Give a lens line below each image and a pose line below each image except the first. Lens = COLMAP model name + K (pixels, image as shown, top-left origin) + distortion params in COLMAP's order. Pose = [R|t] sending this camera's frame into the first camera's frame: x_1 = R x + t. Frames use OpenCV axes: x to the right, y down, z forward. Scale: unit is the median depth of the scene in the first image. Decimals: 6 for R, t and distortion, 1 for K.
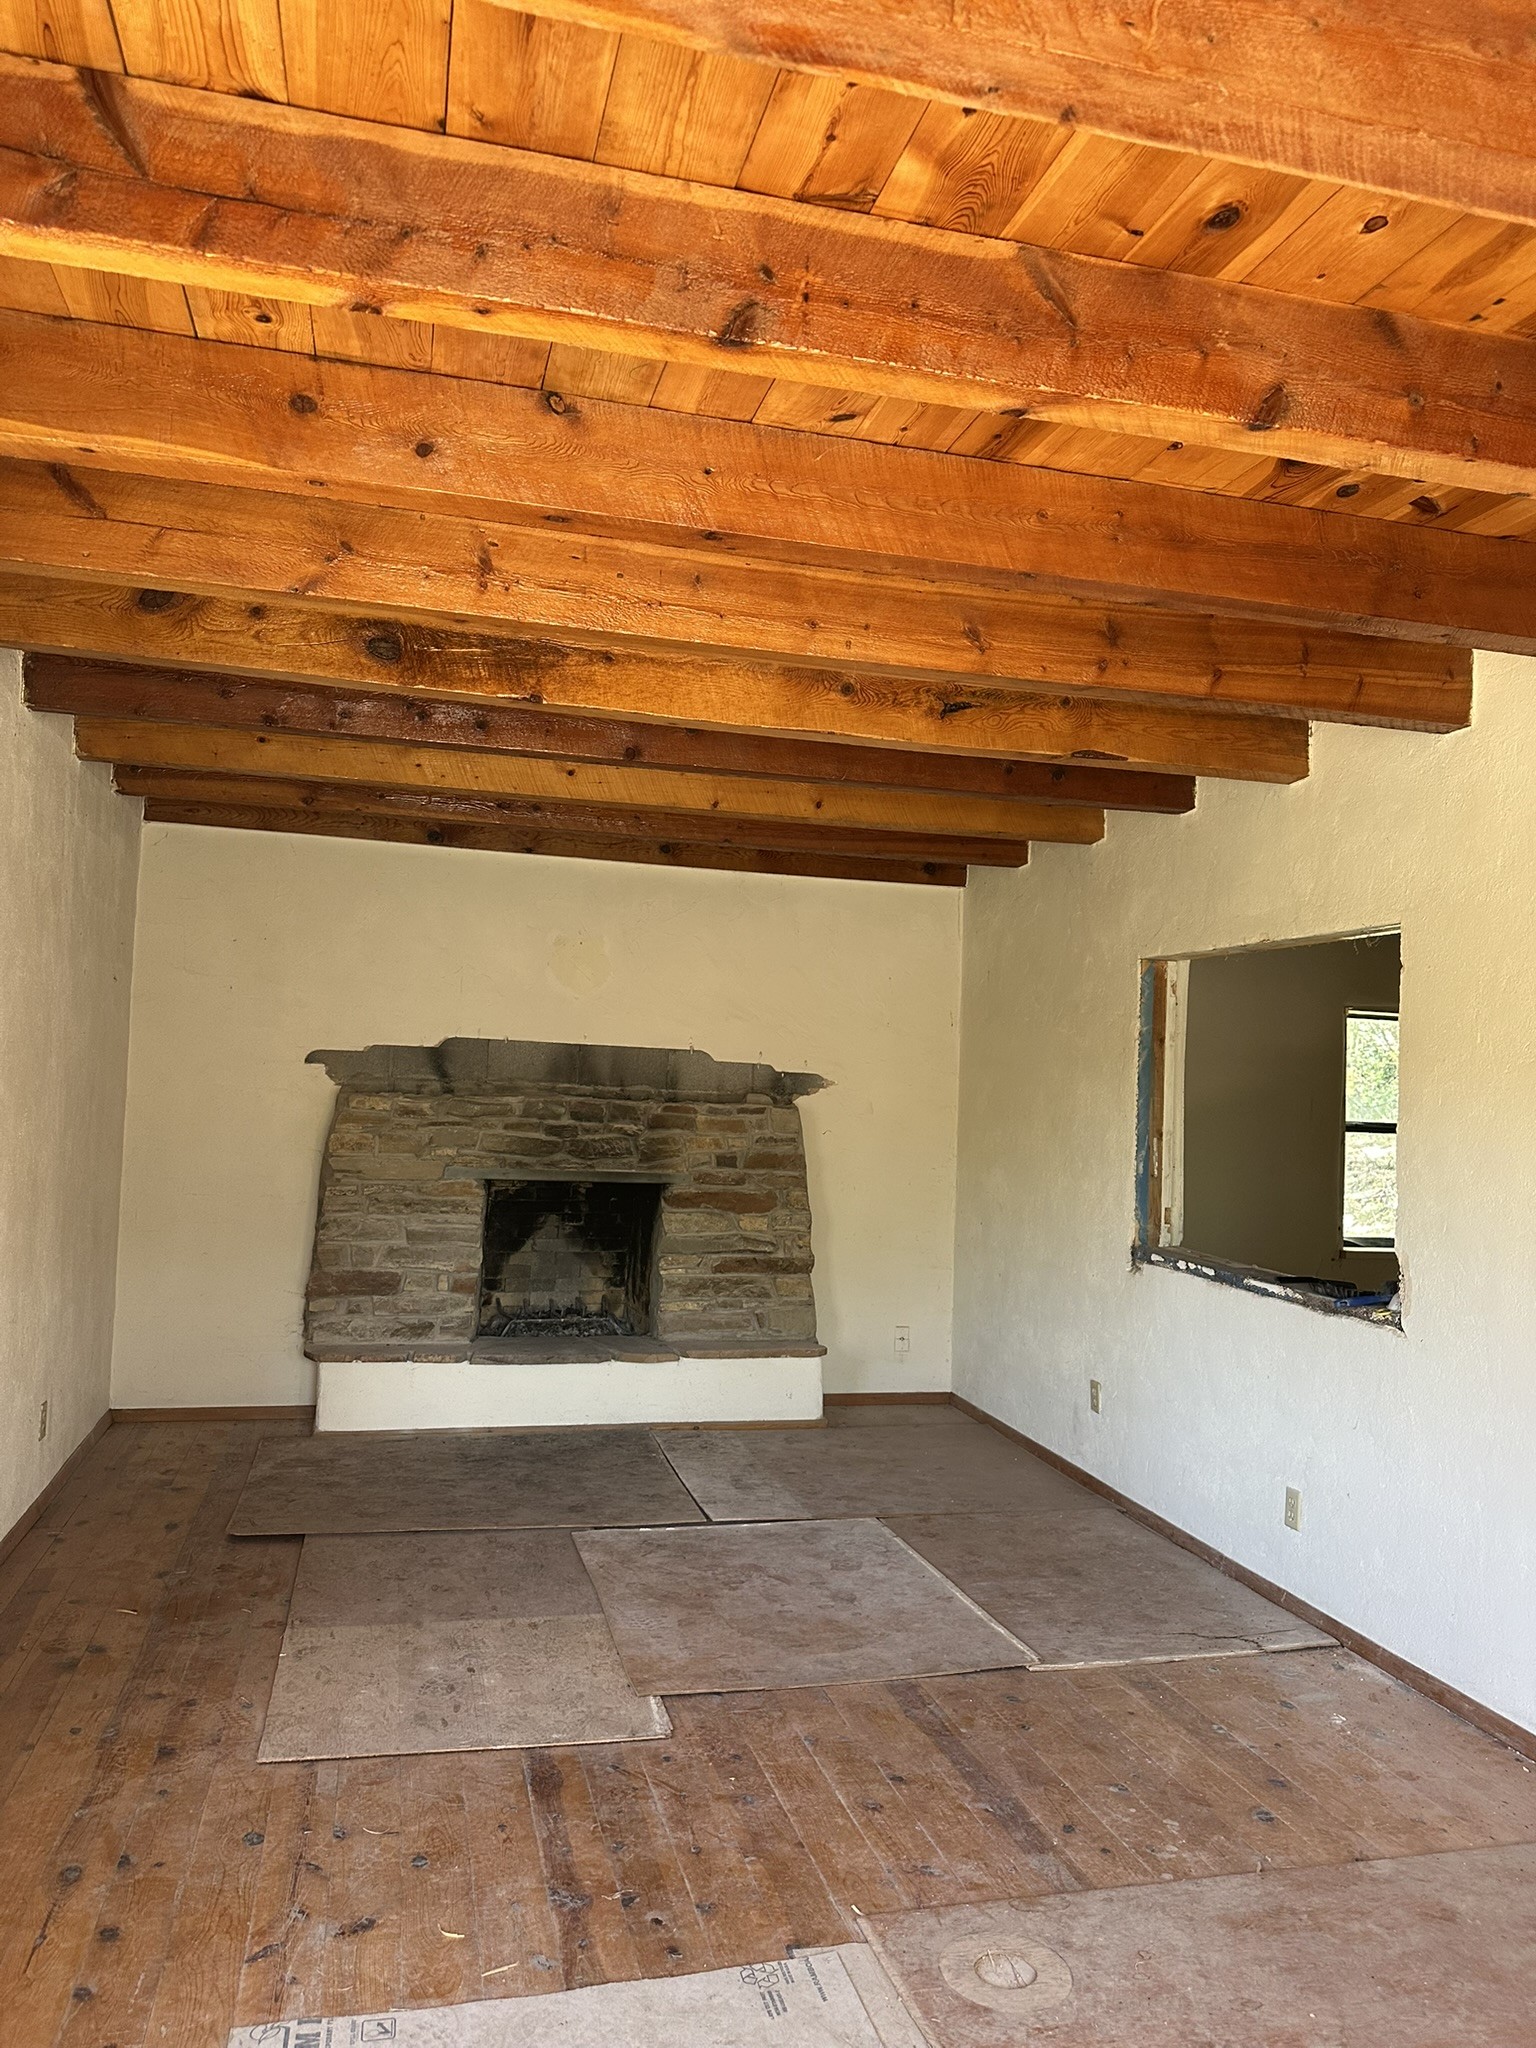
lens RADIAL K [[1468.5, 0, 768.0], [0, 1468.5, 1024.5], [0, 0, 1]] dist [0.005052, -0.066635]
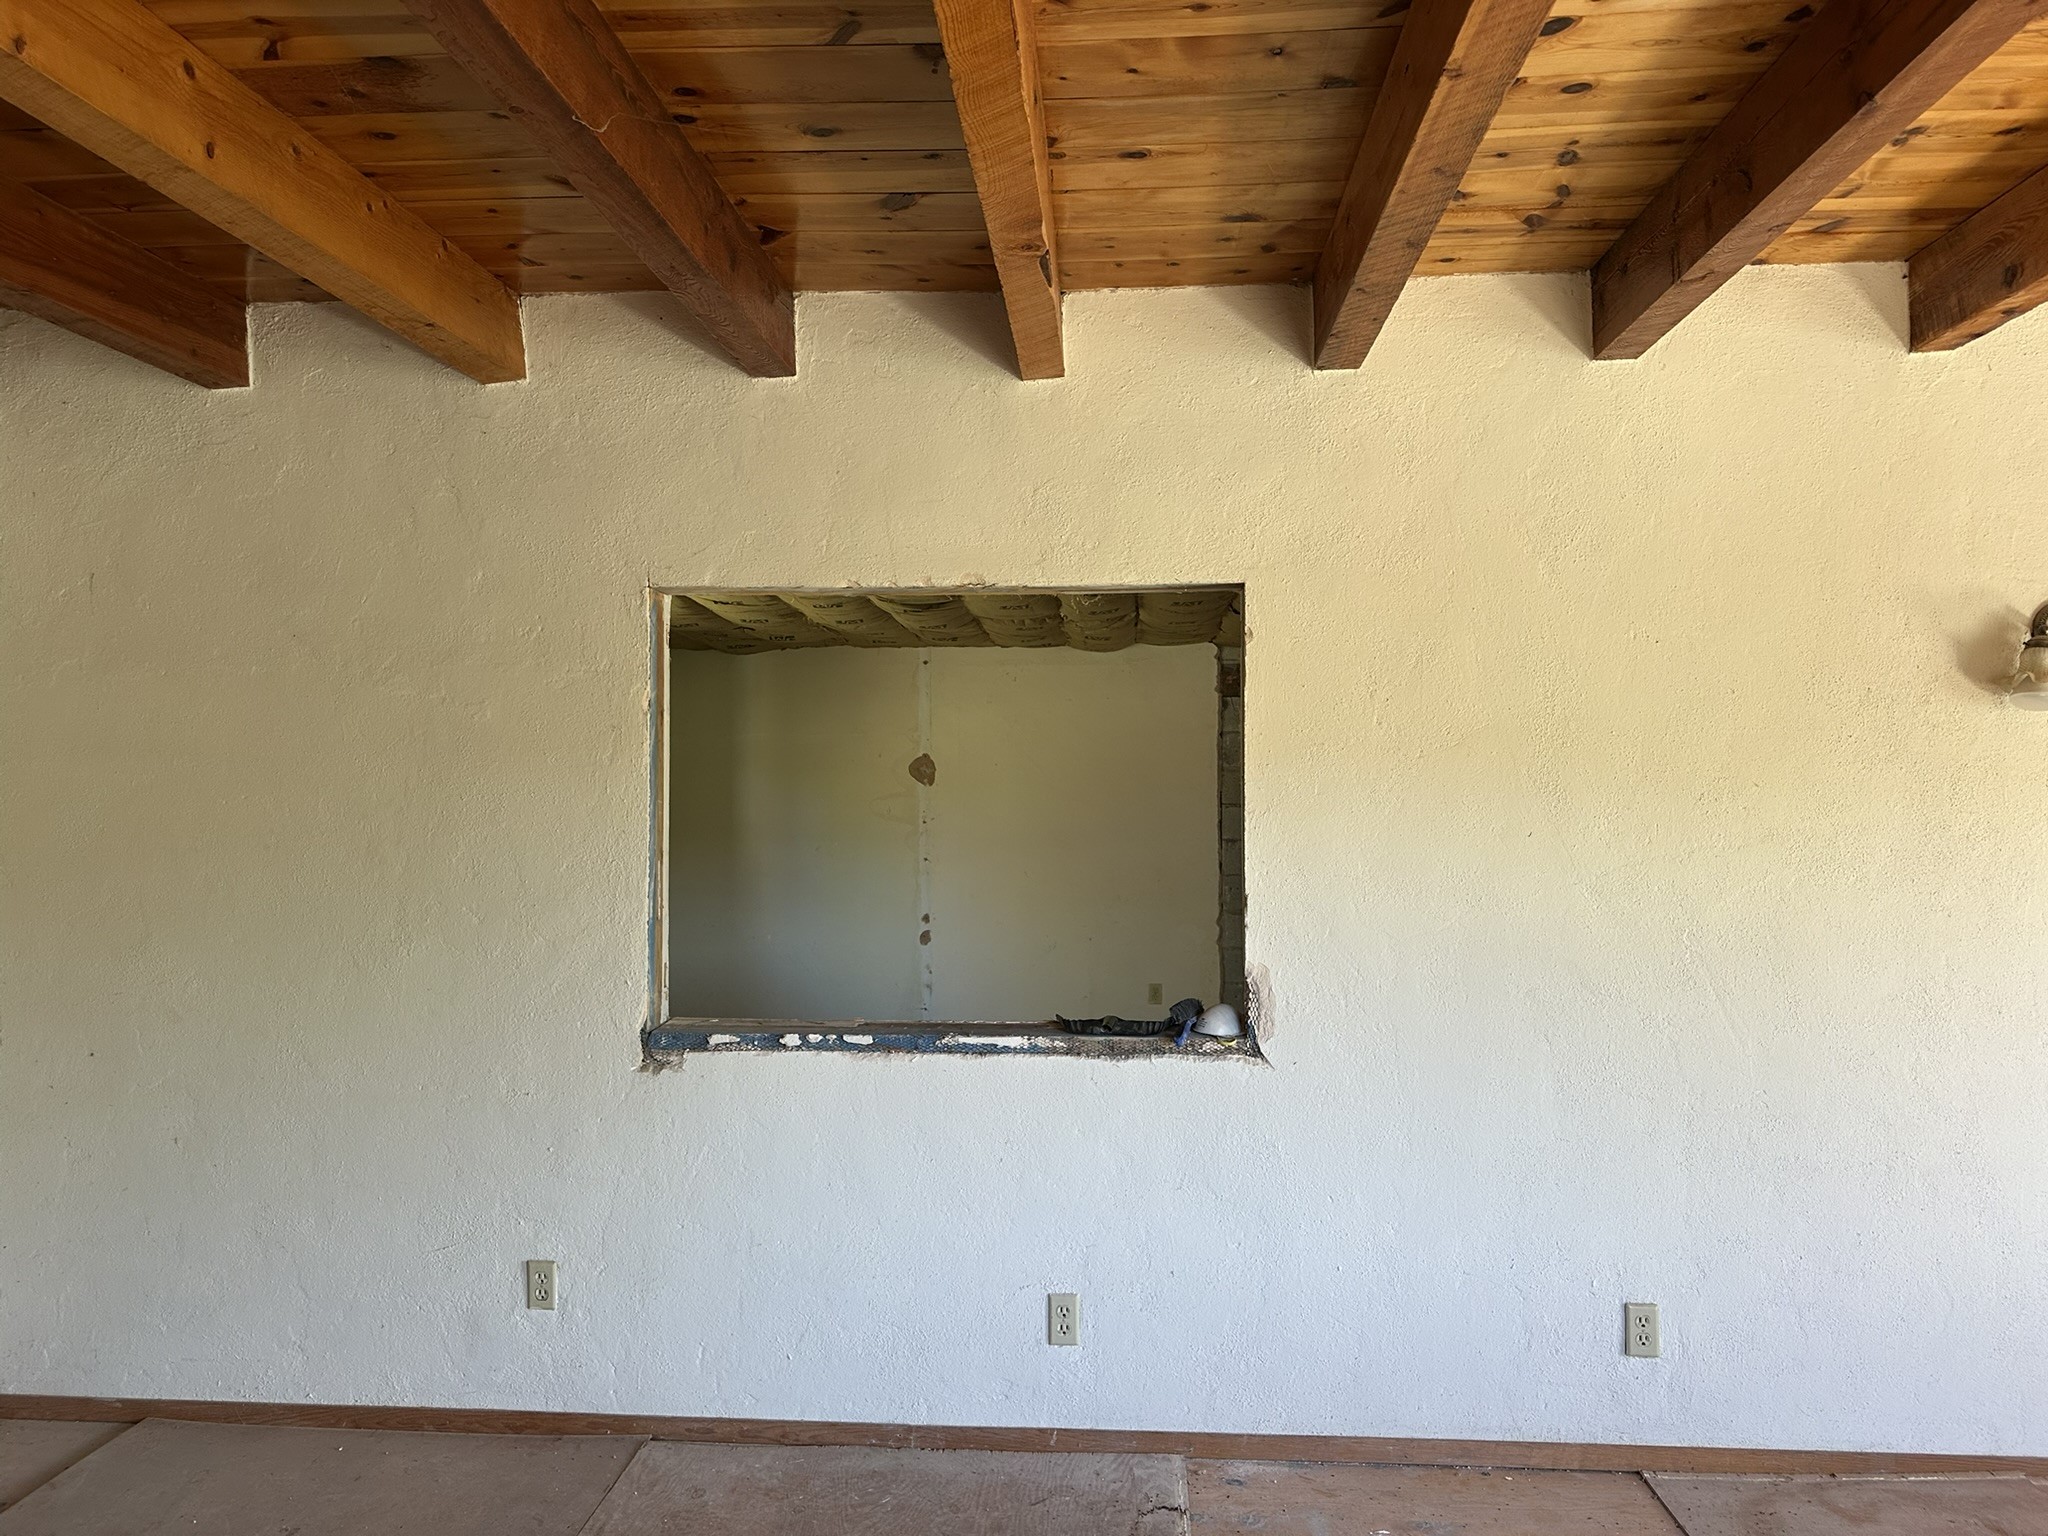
lens RADIAL K [[1414.5, 0, 1023.9], [0, 1414.5, 772.7], [0, 0, 1]] dist [0.044893, -0.060739]
pose [[0.309769, -0.018895, 0.950624, -0.349238], [-0.018777, 0.999486, 0.025985, 0.020858], [-0.950626, -0.025900, 0.309255, 0.766489]]
